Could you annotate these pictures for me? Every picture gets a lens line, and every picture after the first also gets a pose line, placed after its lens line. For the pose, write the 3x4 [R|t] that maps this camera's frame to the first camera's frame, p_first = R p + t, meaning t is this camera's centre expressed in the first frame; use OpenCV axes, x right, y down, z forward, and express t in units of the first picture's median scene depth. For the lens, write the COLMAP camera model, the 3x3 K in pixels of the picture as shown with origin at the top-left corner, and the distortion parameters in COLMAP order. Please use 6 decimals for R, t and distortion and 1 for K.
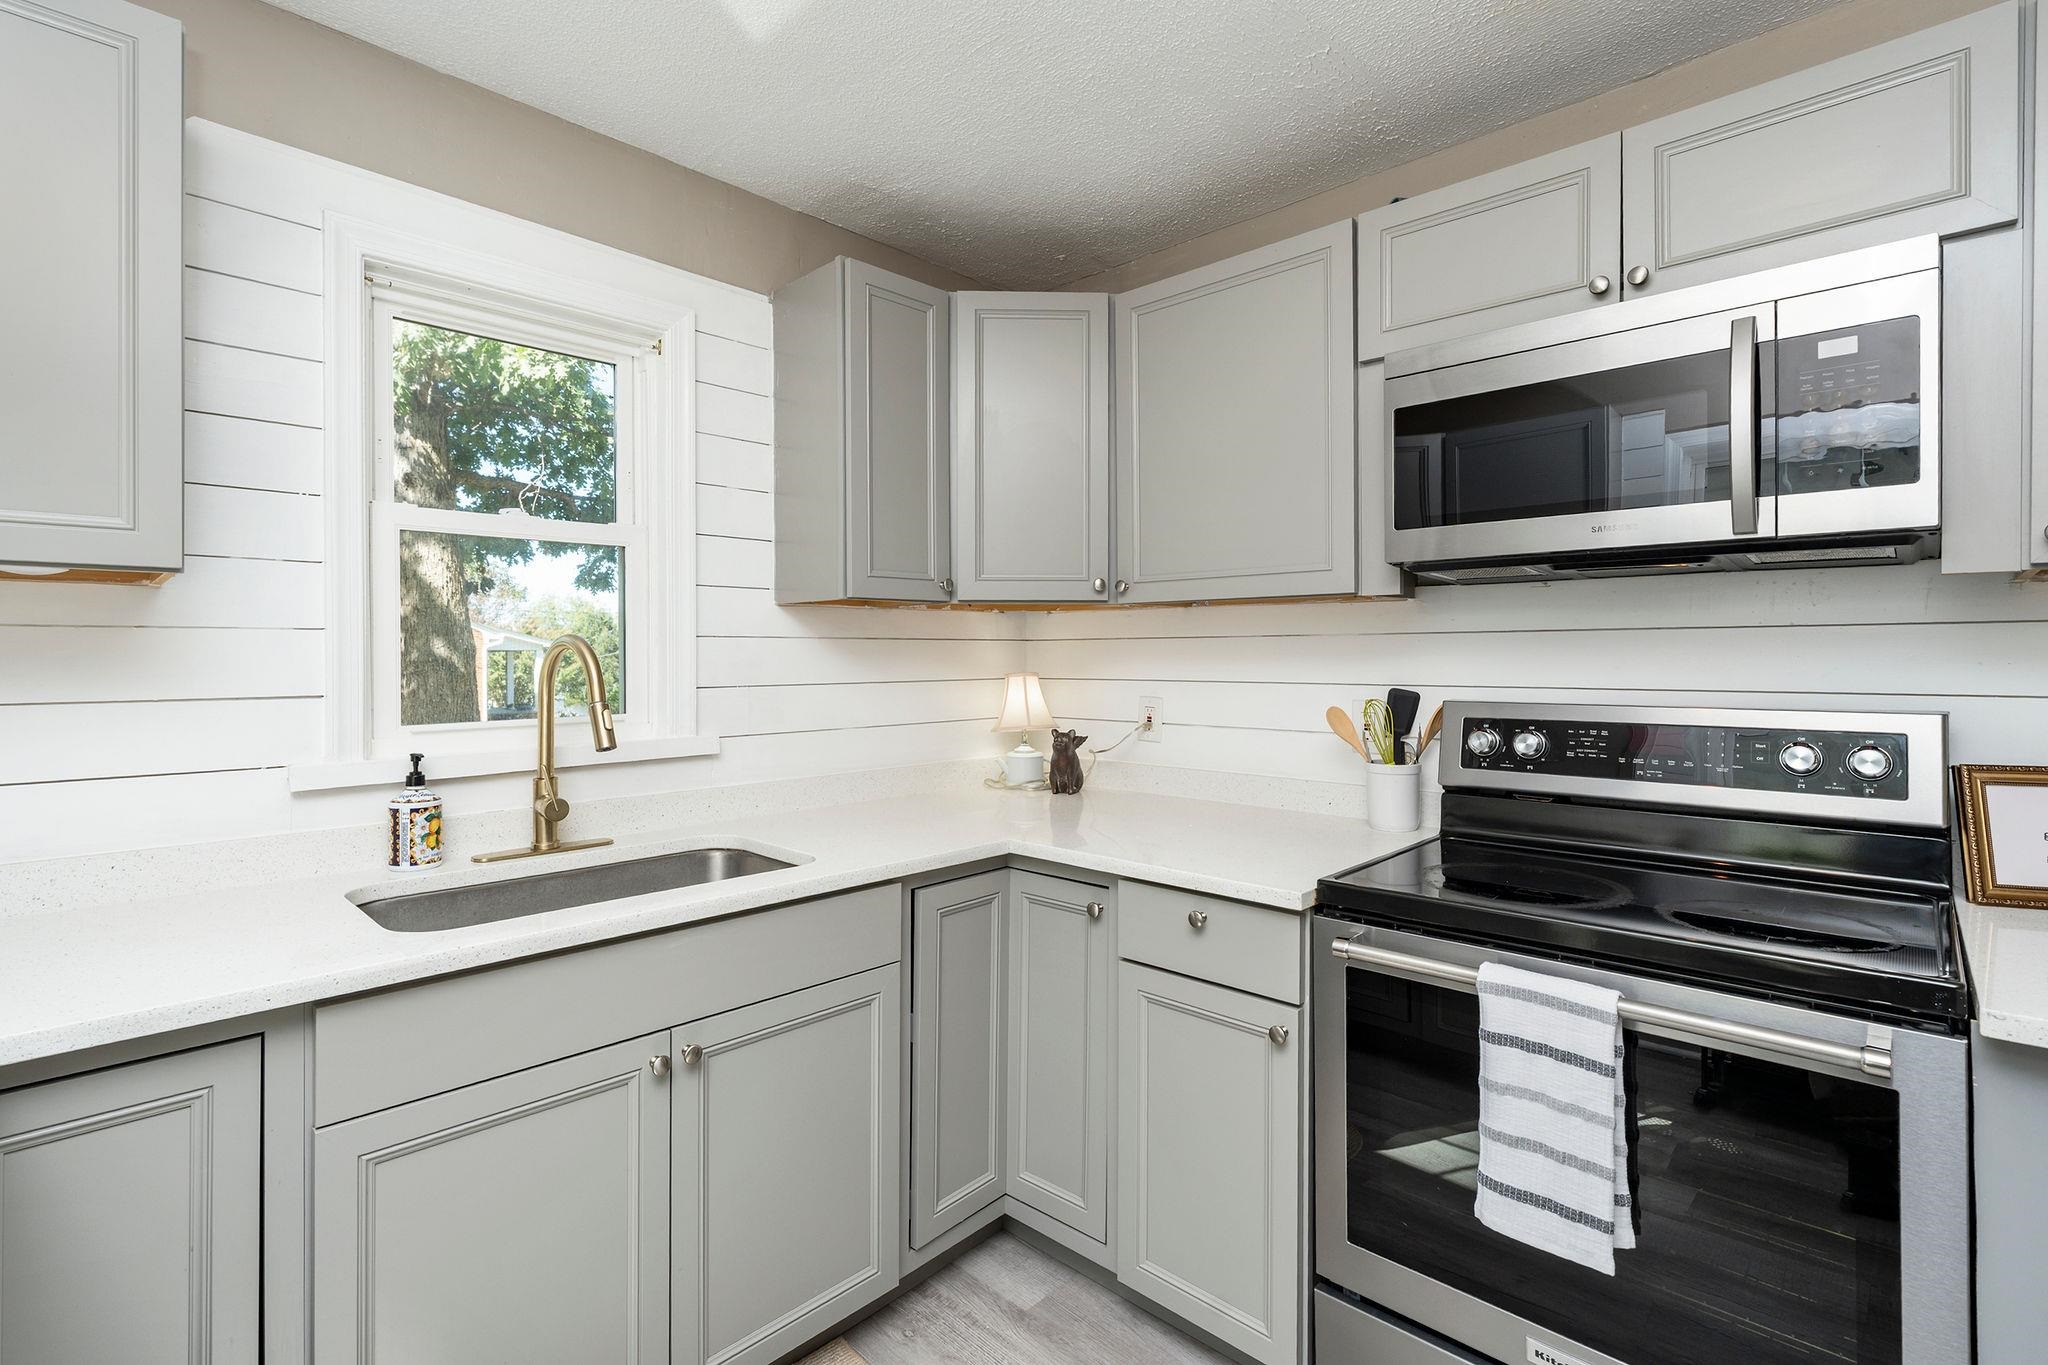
lens RADIAL K [[928.6, 0, 1021.2], [0, 928.6, 660.7], [0, 0, 1]] dist [0.000119, 0.000768]
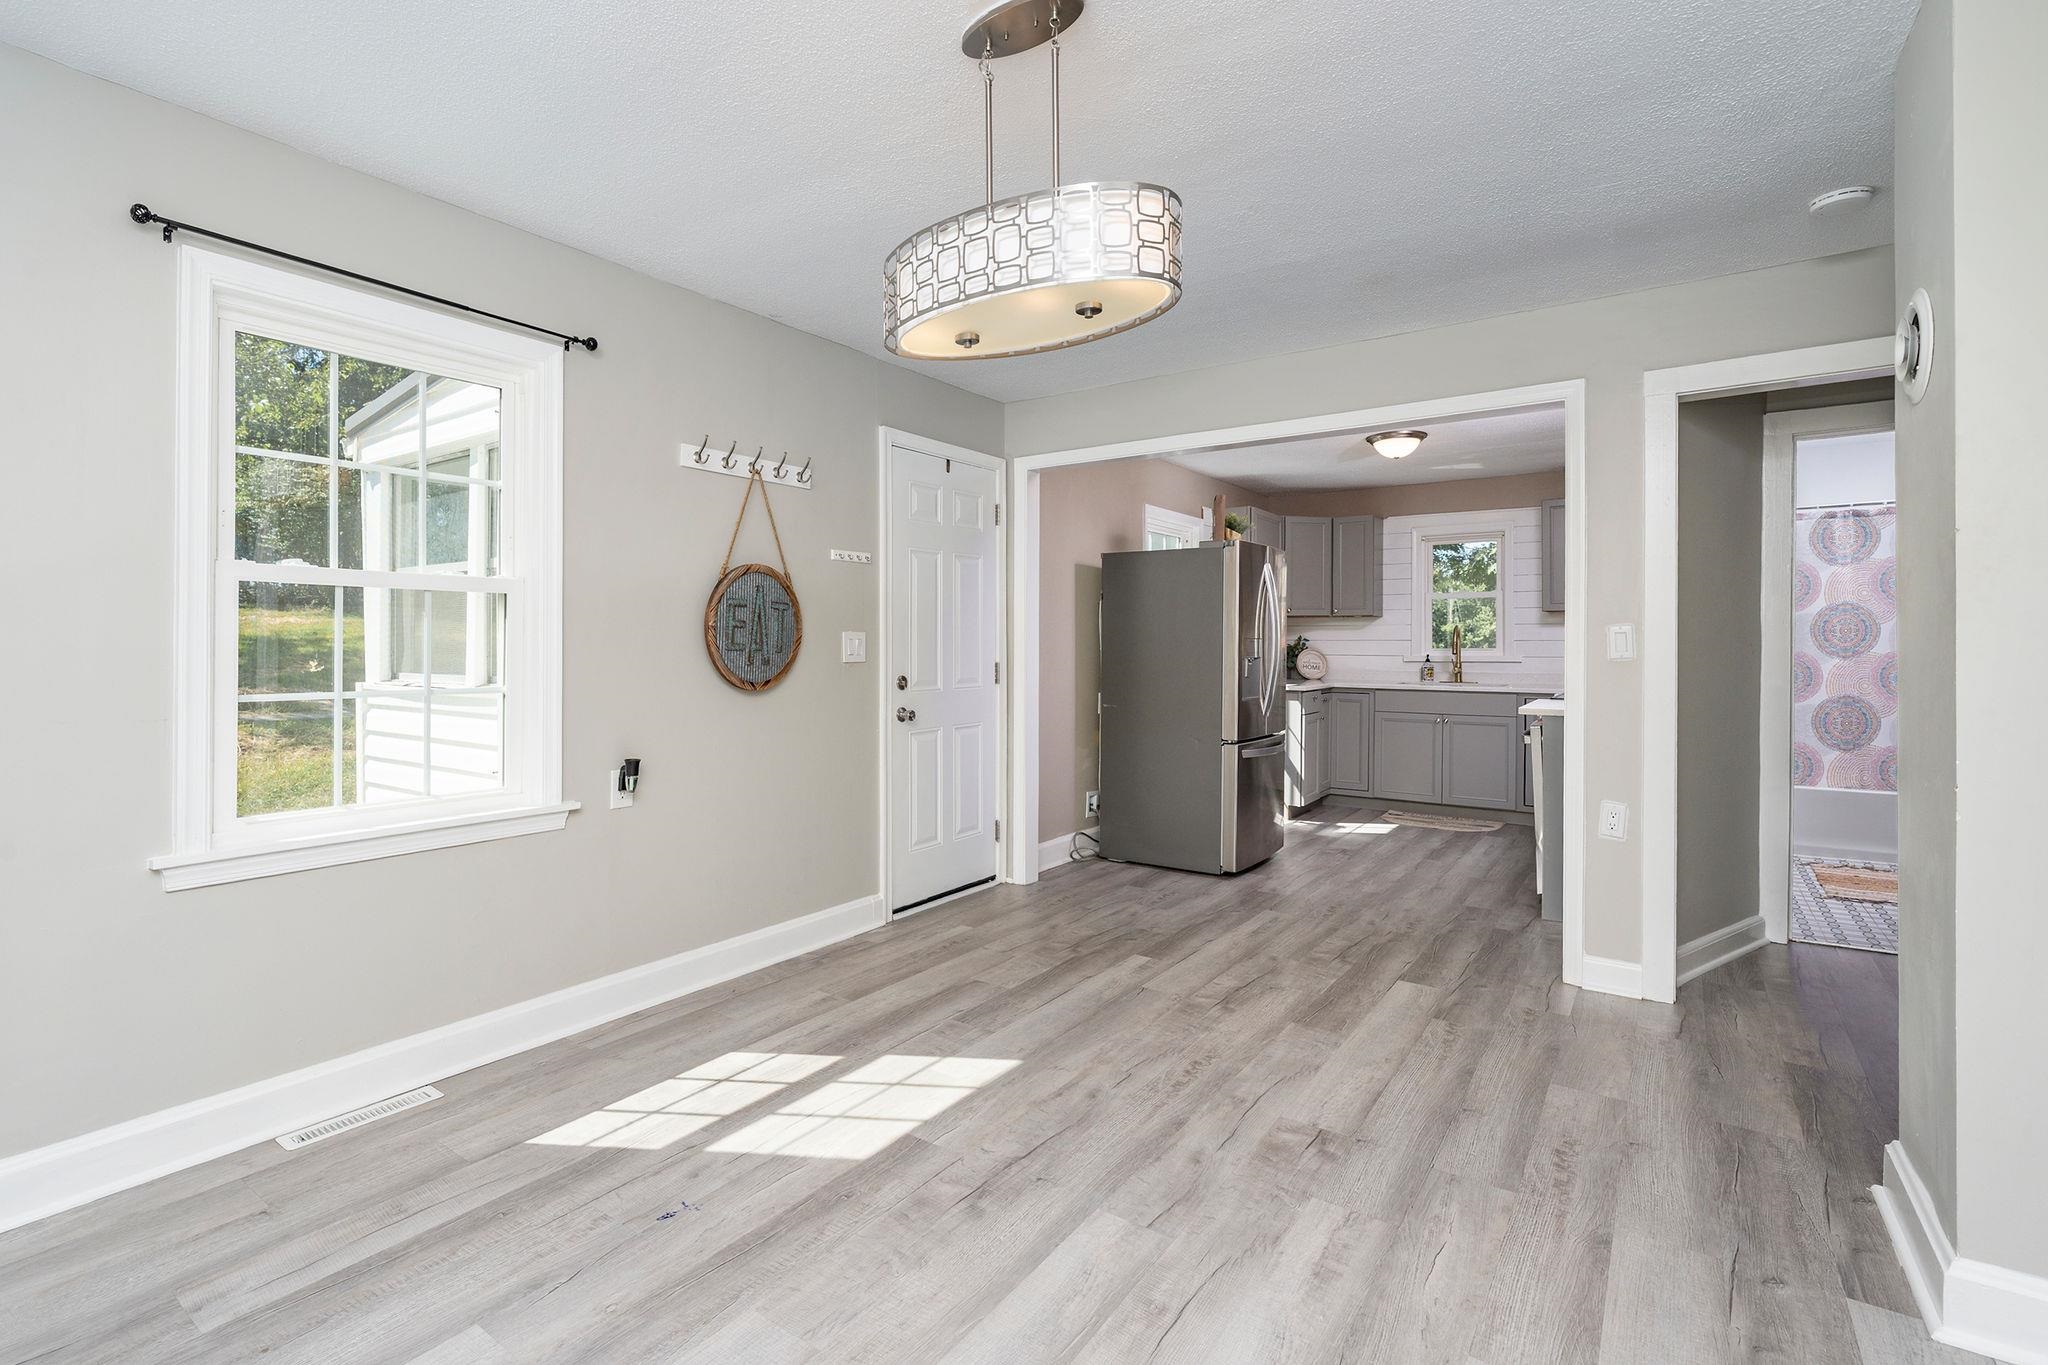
lens RADIAL K [[928.6, 0, 1025.9], [0, 928.6, 655.2], [0, 0, 1]] dist [0.000119, 0.000768]
pose [[0.167166, 0.012848, -0.985845, 2.952784], [0.000343, 0.999914, 0.013089, 0.044471], [0.985929, -0.002526, 0.167147, -1.379452]]
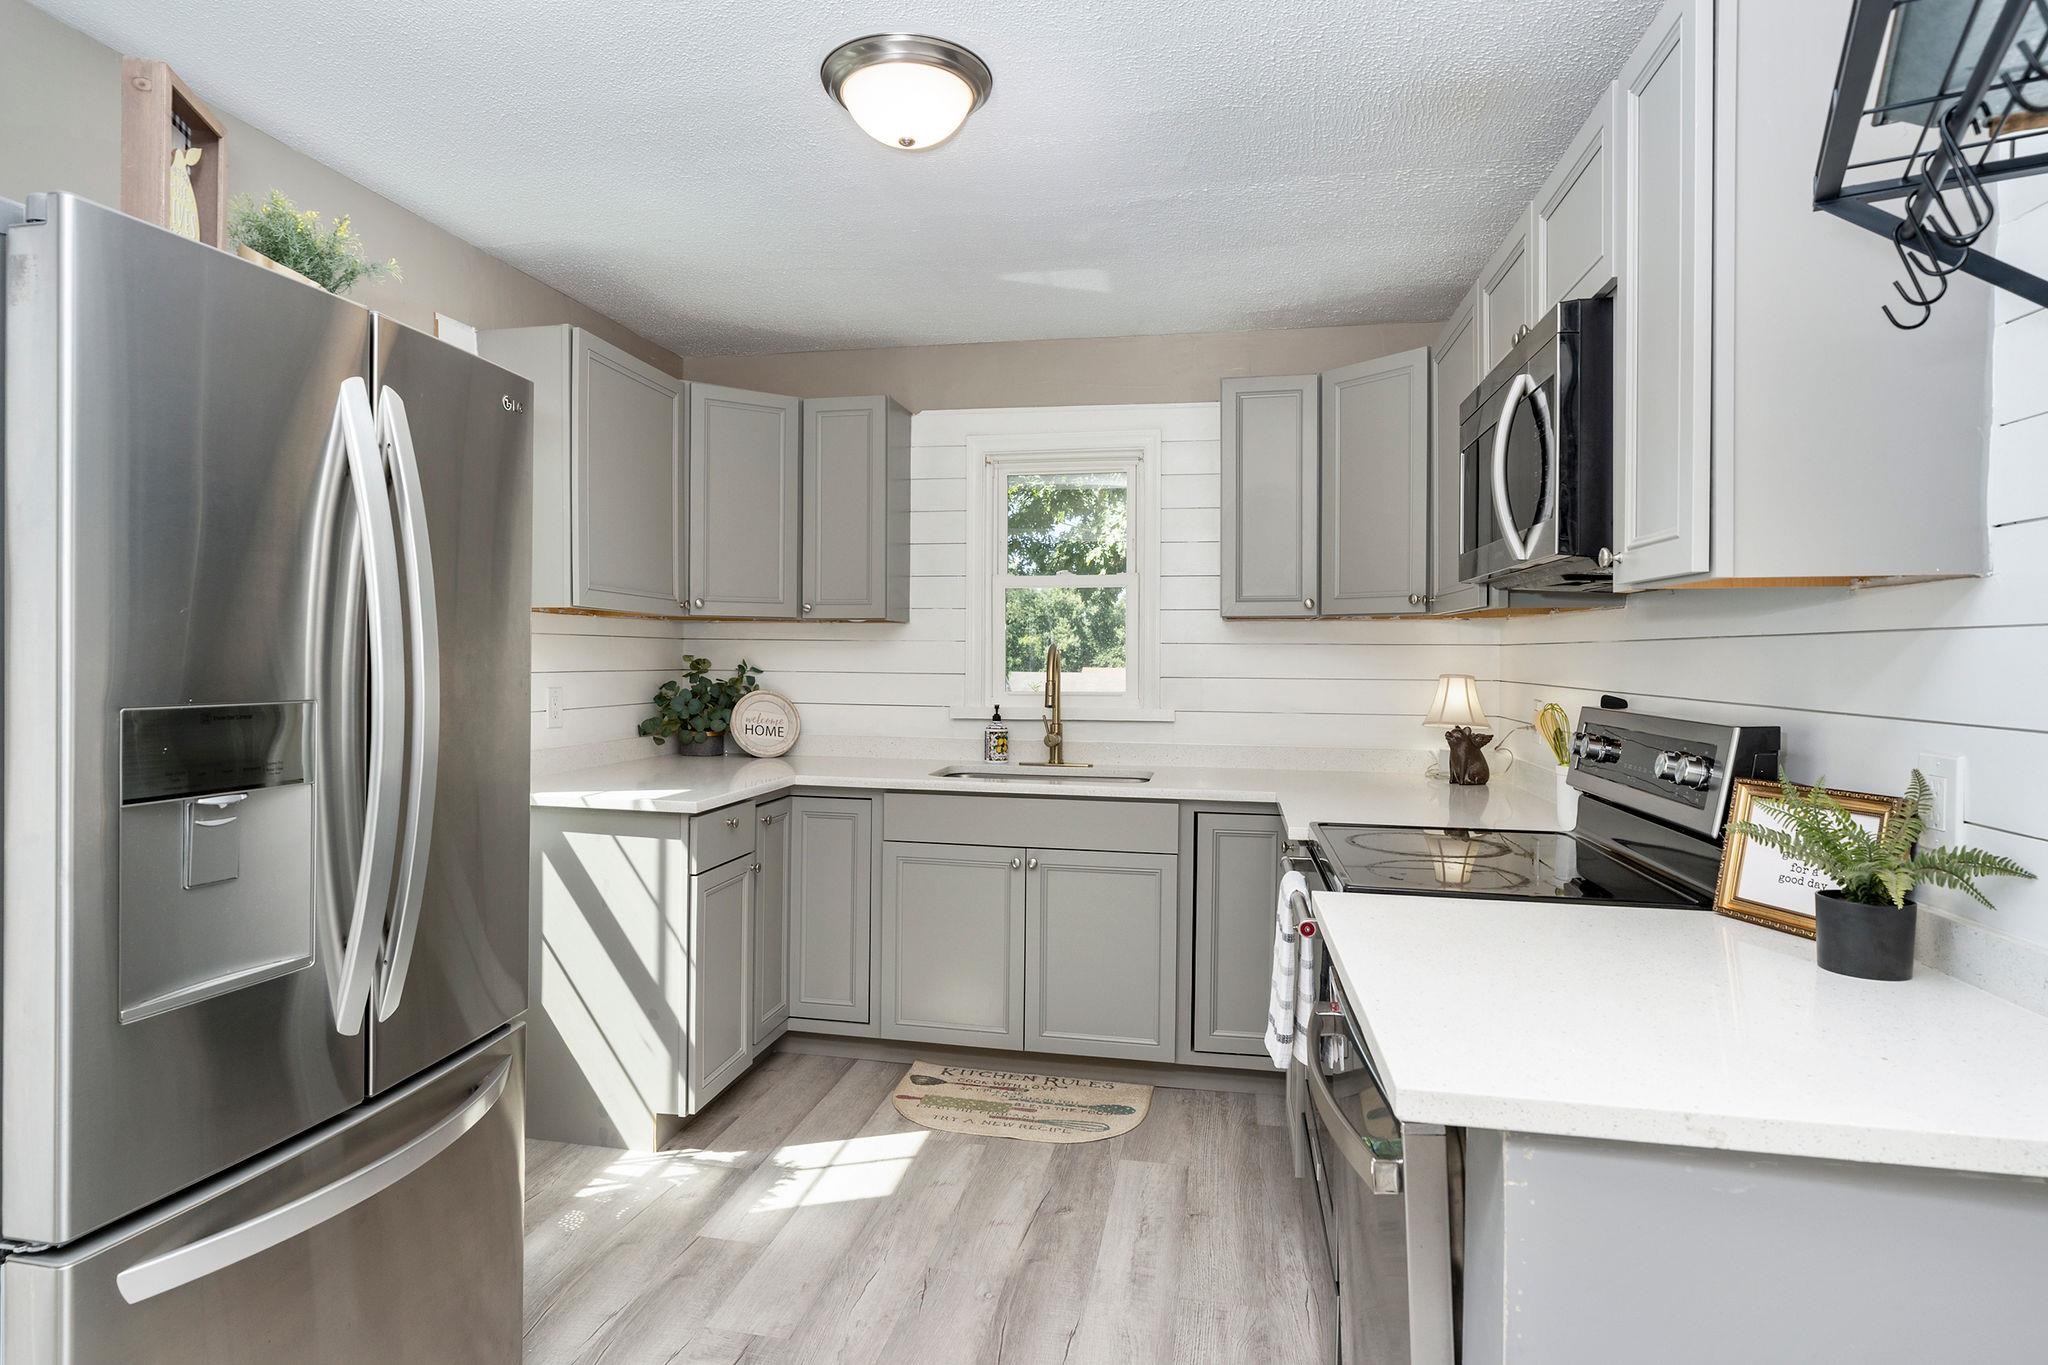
lens RADIAL K [[1022.4, 0, 1027.5], [0, 1022.4, 672.9], [0, 0, 1]] dist [-0.002280, -0.000052]
pose [[0.562170, 0.018631, -0.826812, 1.100938], [-0.007838, 0.999821, 0.017200, -0.005193], [0.826985, -0.003188, 0.562216, -0.156565]]
